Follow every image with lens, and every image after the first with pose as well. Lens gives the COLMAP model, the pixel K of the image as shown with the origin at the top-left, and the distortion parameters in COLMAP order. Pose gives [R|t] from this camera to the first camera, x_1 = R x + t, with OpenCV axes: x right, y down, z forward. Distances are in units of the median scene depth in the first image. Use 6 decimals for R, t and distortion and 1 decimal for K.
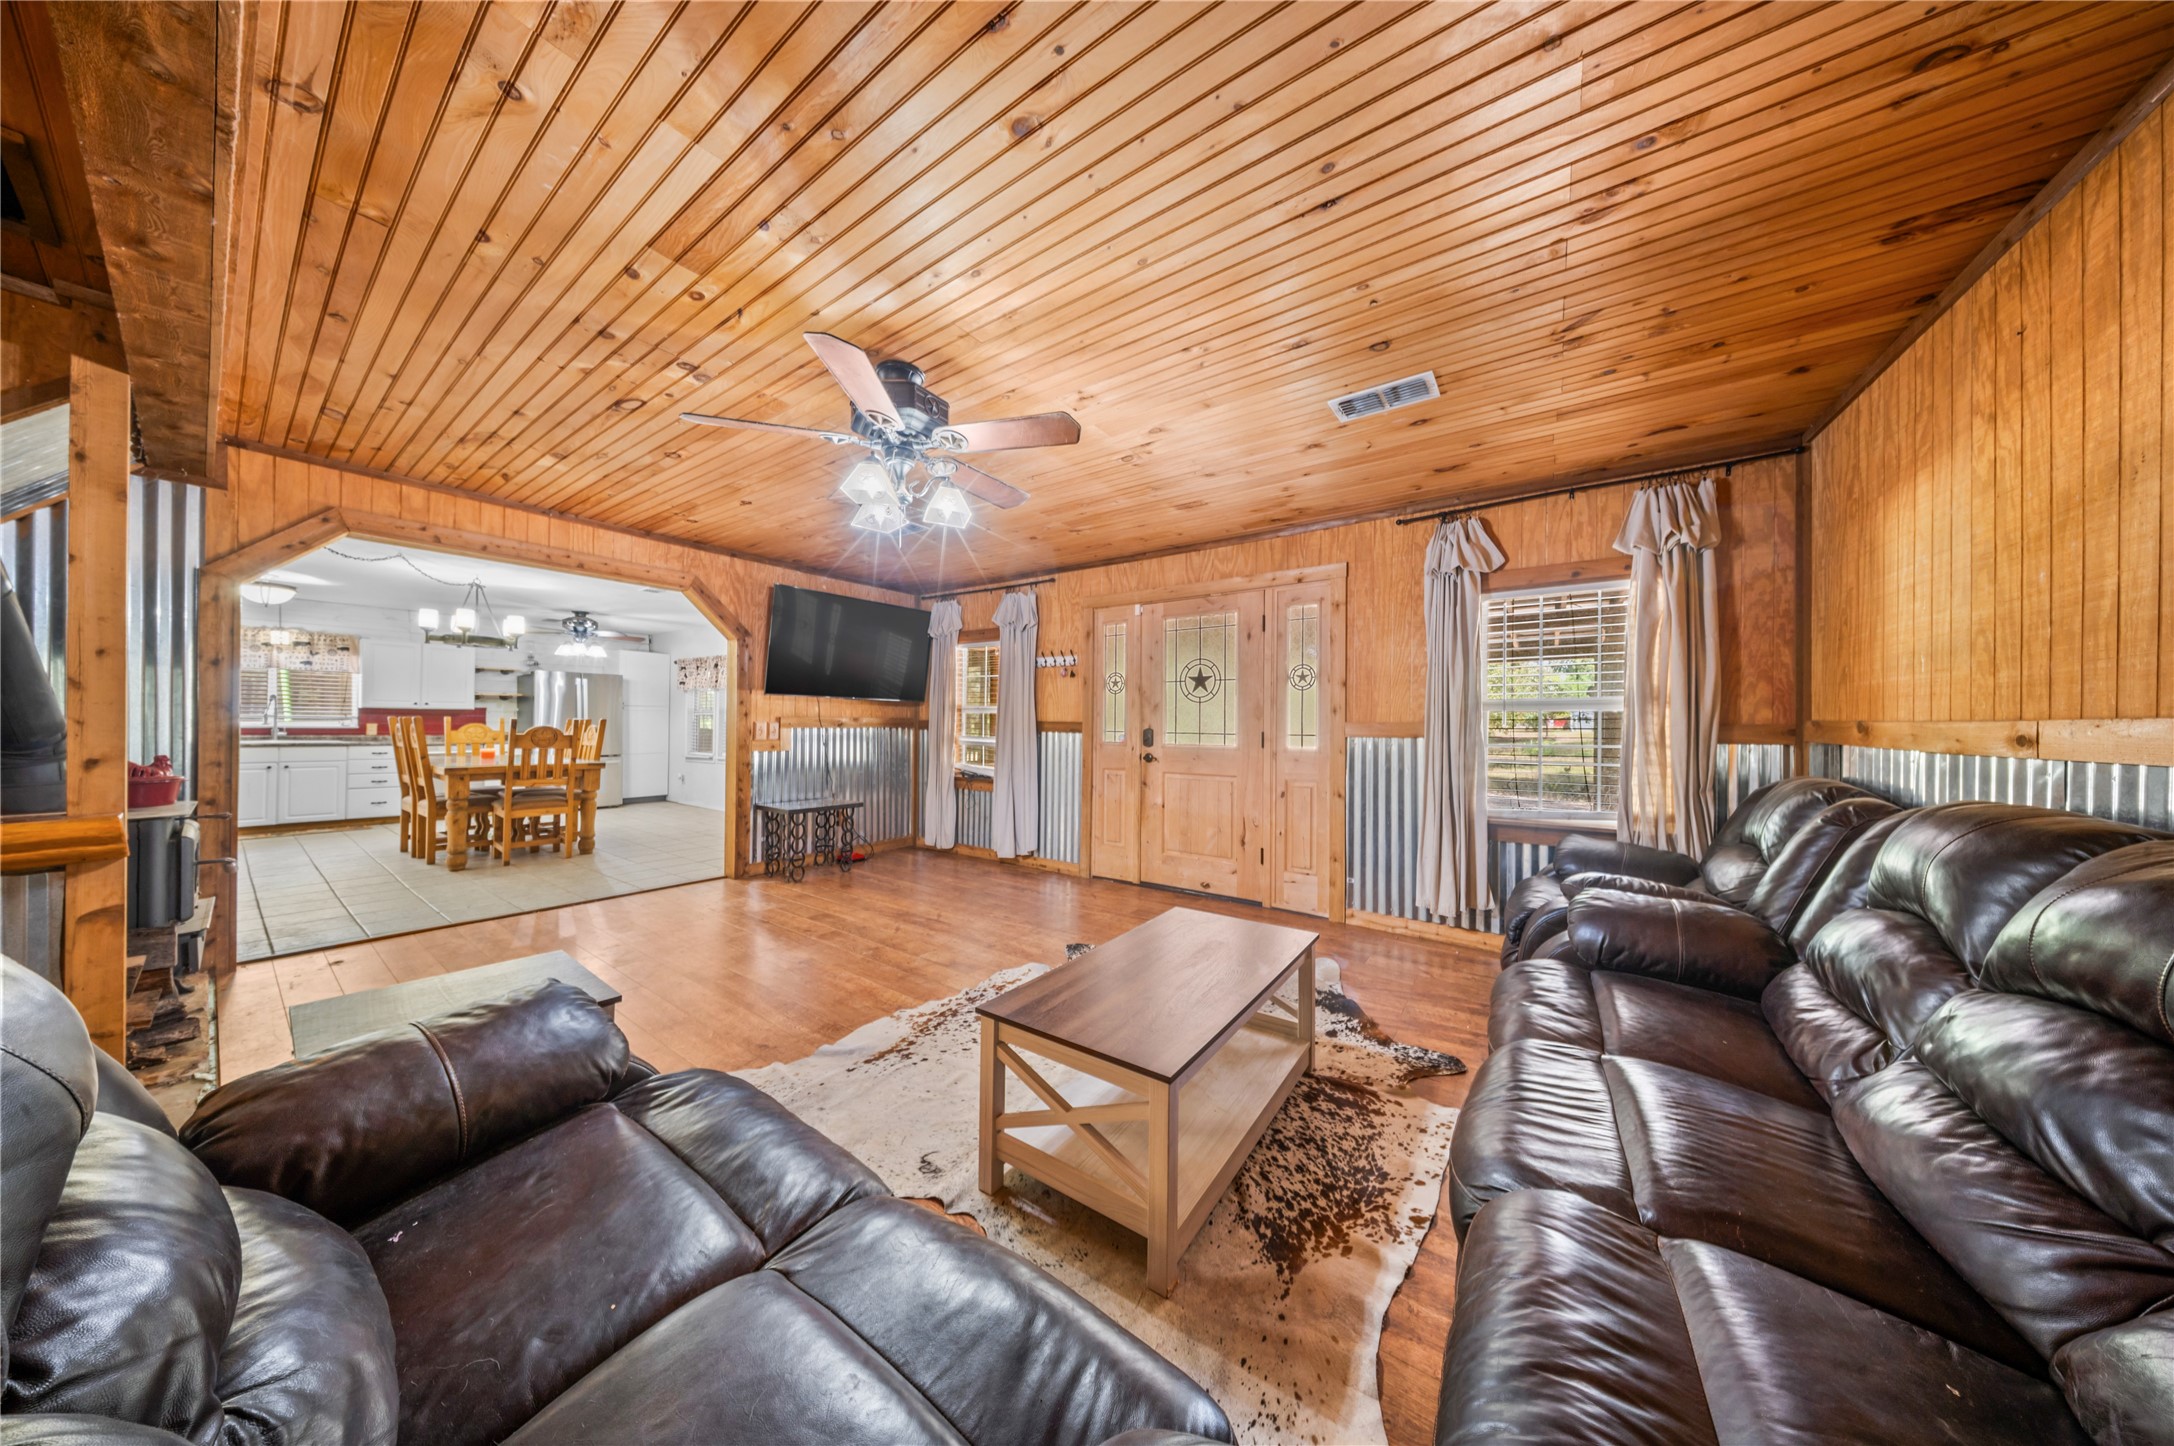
lens RADIAL K [[645.9, 0, 1094.6], [0, 645.9, 725.5], [0, 0, 1]] dist [-0.000810, -0.000636]
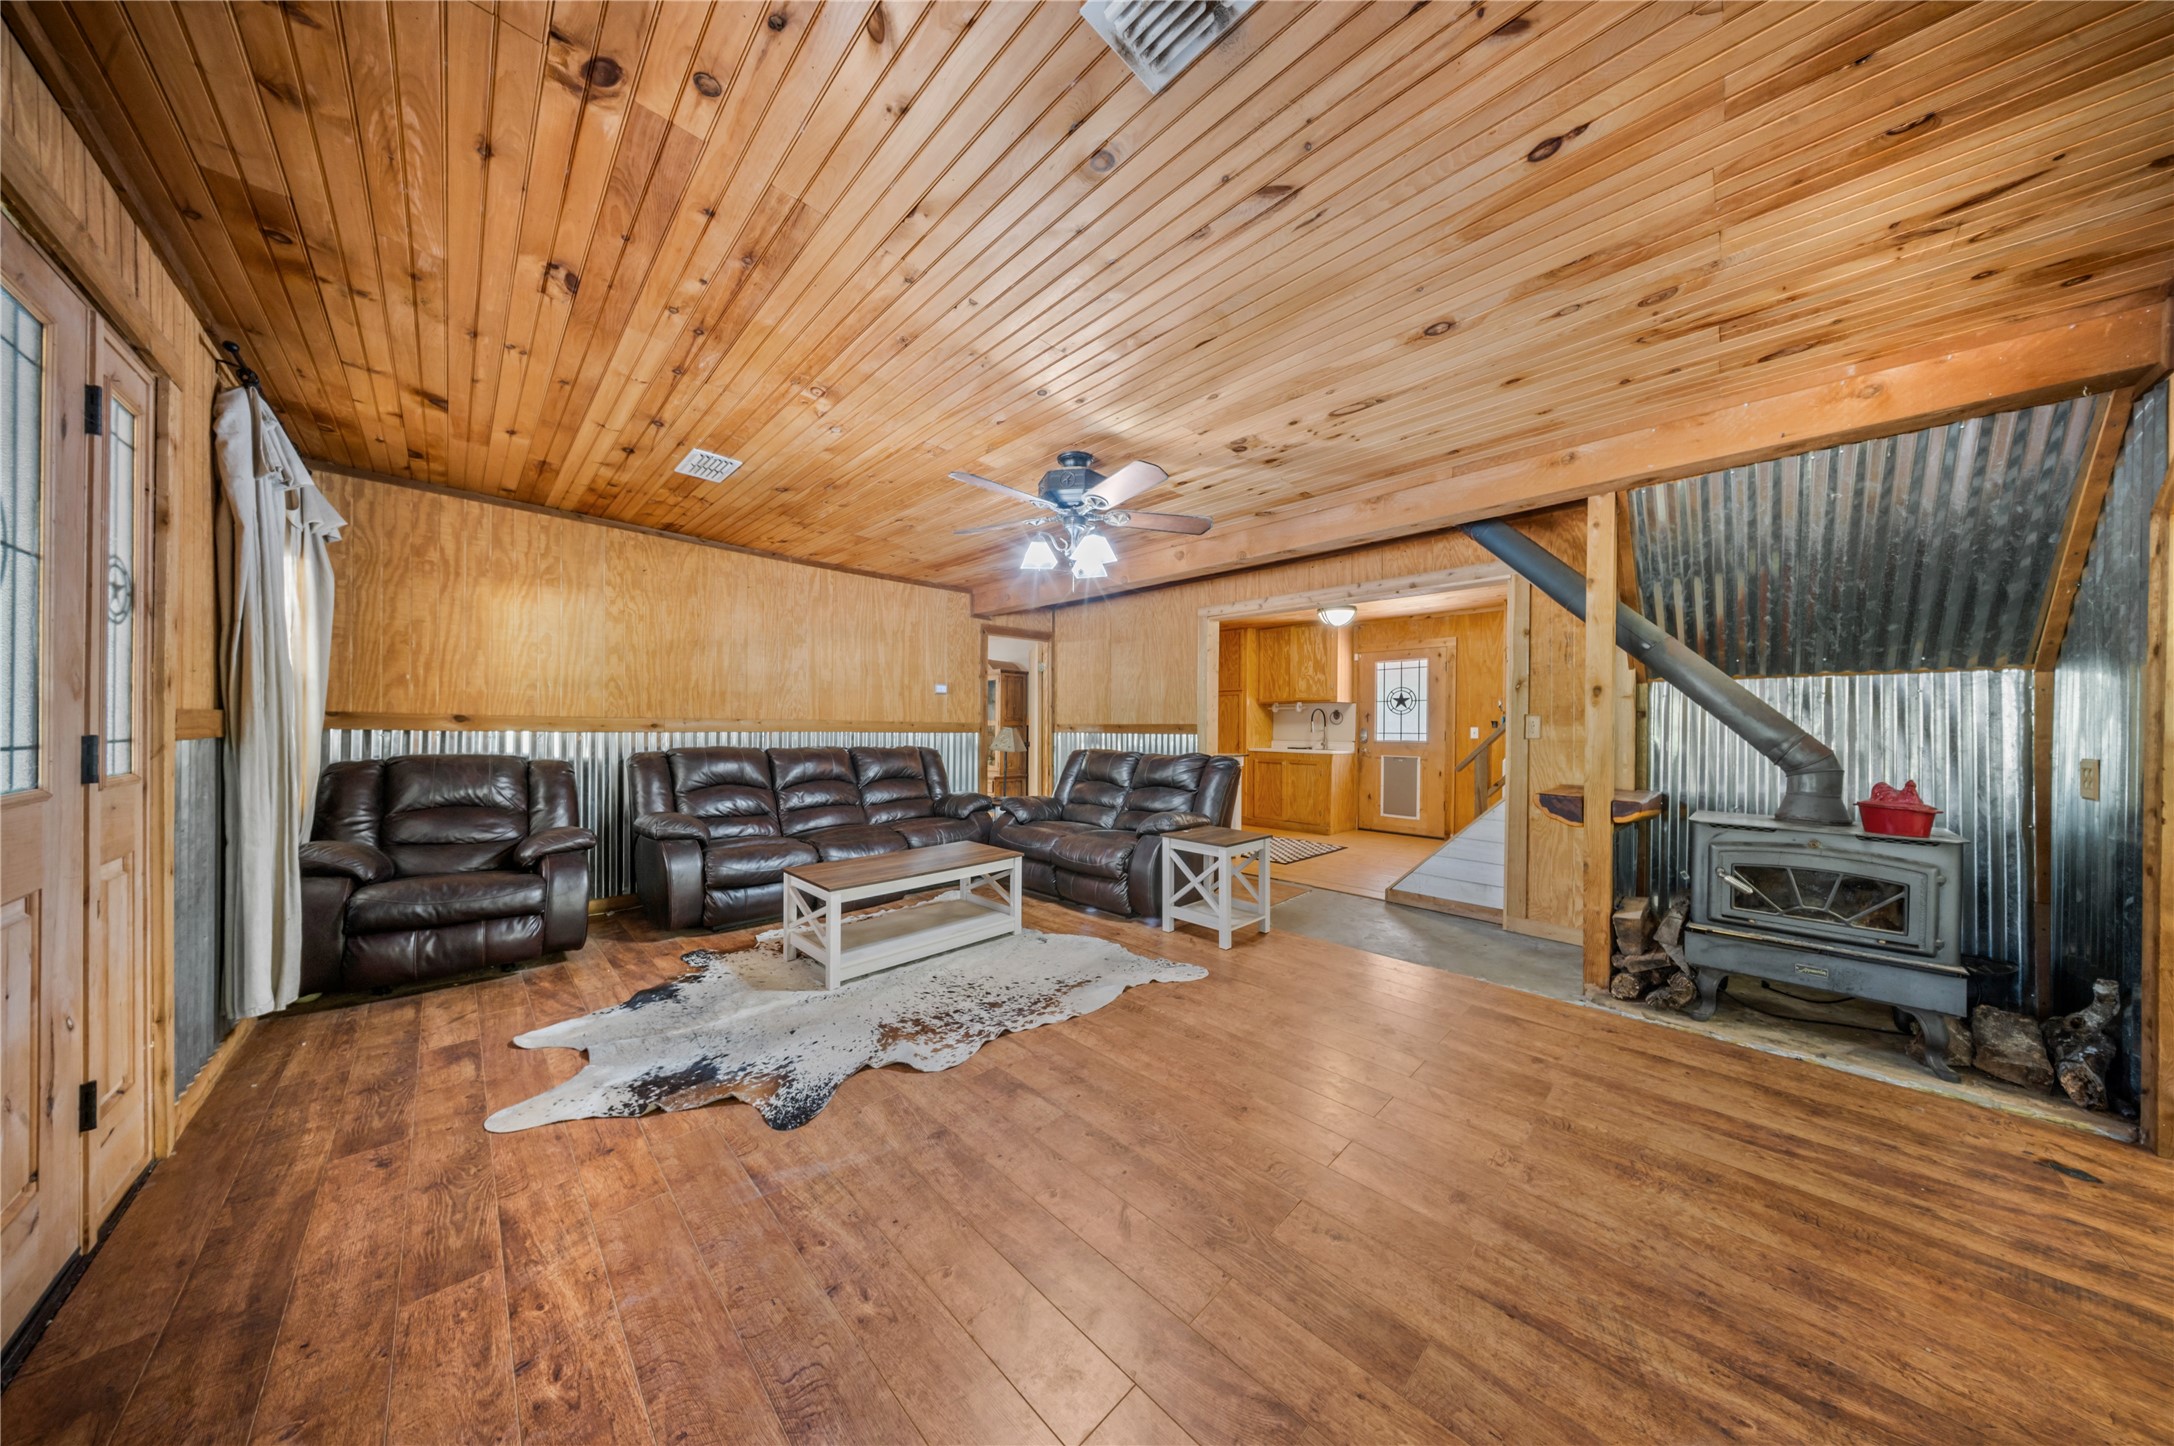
lens RADIAL K [[645.9, 0, 1074.9], [0, 645.9, 730.4], [0, 0, 1]] dist [-0.000810, -0.000636]
pose [[-0.981819, -0.020386, 0.188722, -0.256942], [-0.019214, 0.999783, 0.008041, -0.003127], [-0.188845, 0.004268, -0.981998, 1.051348]]
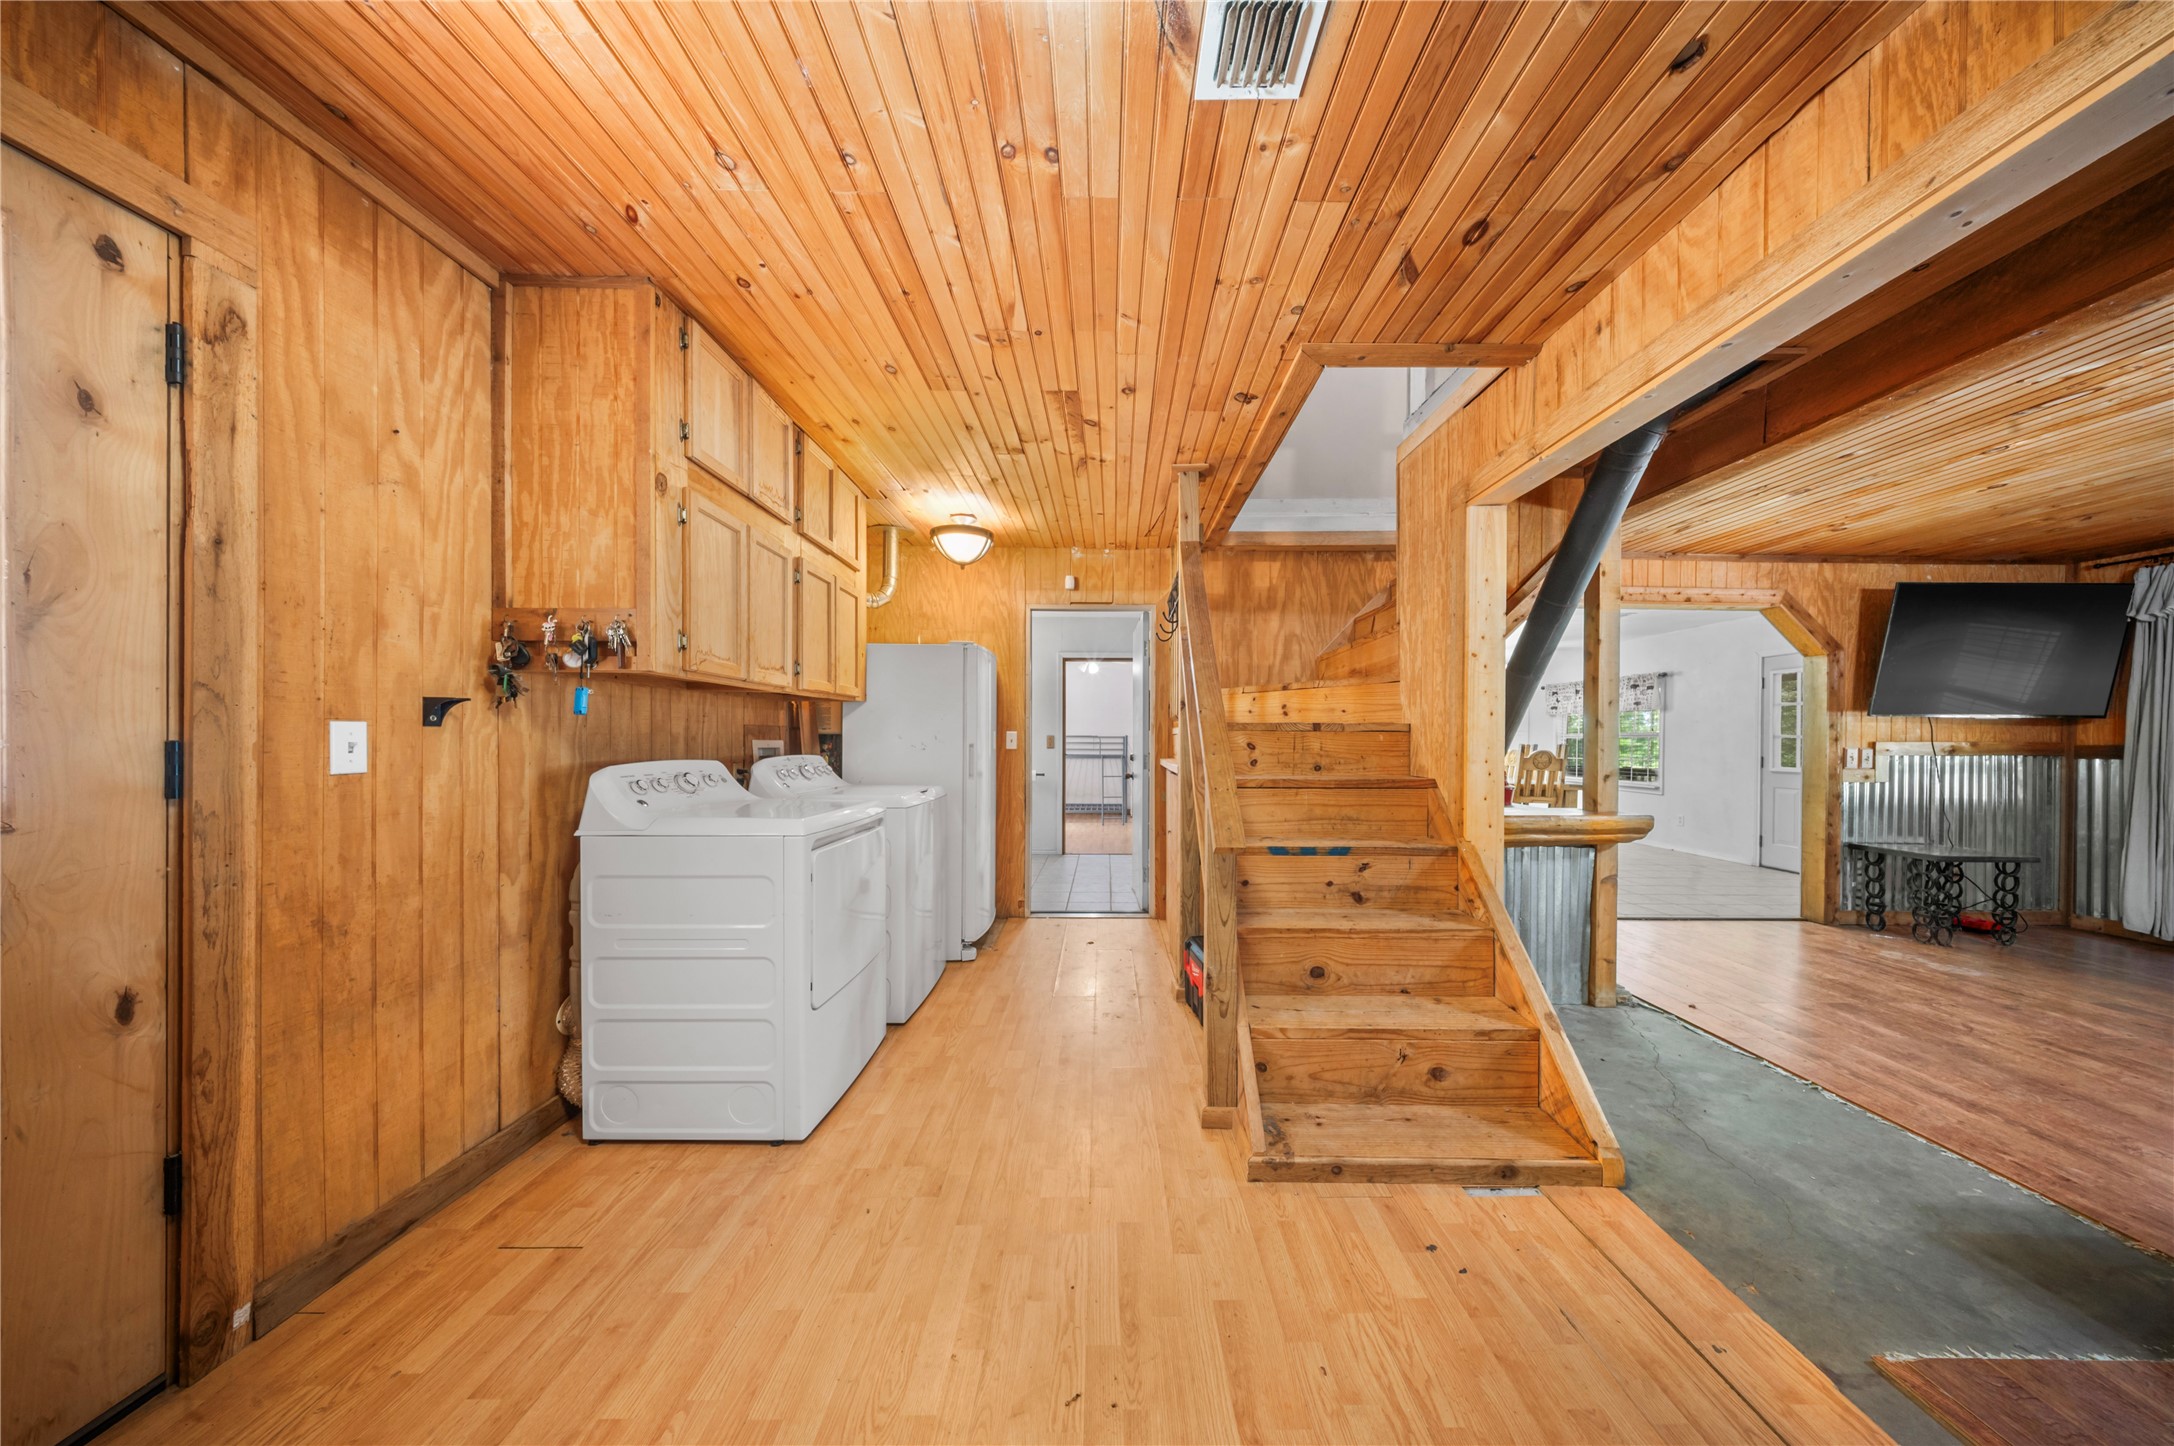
lens RADIAL K [[645.9, 0, 1116.9], [0, 645.9, 745.9], [0, 0, 1]] dist [-0.000810, -0.000636]
pose [[0.590163, -0.001051, -0.807283, -0.384762], [-0.001847, 0.999995, -0.002652, -0.003495], [0.807282, 0.003056, 0.590158, -0.284521]]
